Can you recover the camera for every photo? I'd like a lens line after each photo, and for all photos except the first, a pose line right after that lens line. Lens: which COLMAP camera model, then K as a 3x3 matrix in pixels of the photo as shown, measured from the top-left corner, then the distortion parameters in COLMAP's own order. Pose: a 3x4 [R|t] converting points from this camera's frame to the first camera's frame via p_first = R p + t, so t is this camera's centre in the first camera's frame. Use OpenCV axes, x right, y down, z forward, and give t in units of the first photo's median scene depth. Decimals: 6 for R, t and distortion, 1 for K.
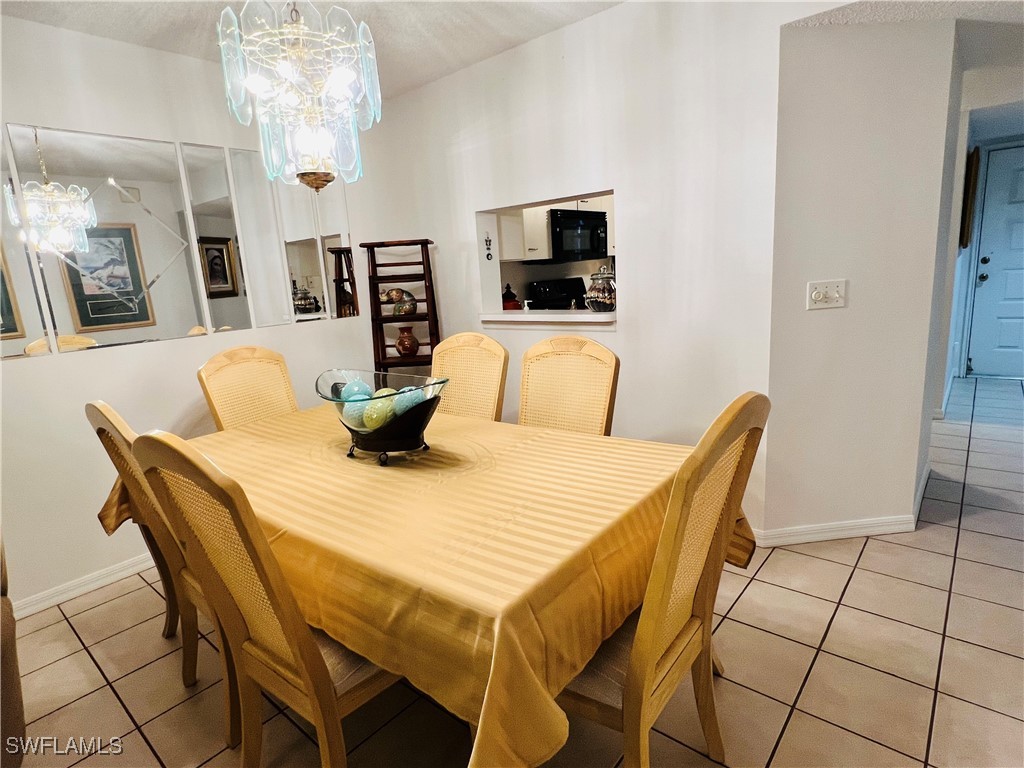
lens RADIAL K [[550.5, 0, 512.0], [0, 550.5, 384.0], [0, 0, 1]] dist [-0.001223, -0.000172]
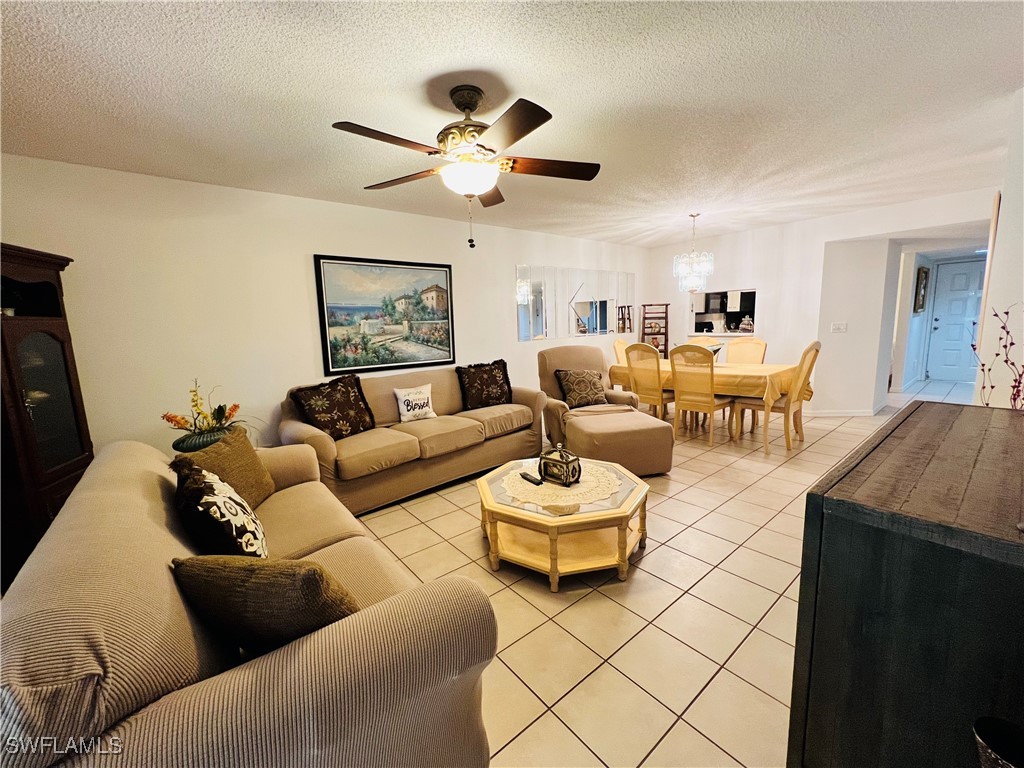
lens RADIAL K [[413.1, 0, 512.0], [0, 413.1, 384.0], [0, 0, 1]] dist [-0.001252, -0.000197]
pose [[0.983741, 0.058495, -0.169801, -0.514078], [-0.065999, 0.997062, -0.038887, 0.230844], [0.167027, 0.049461, 0.984711, -0.986108]]
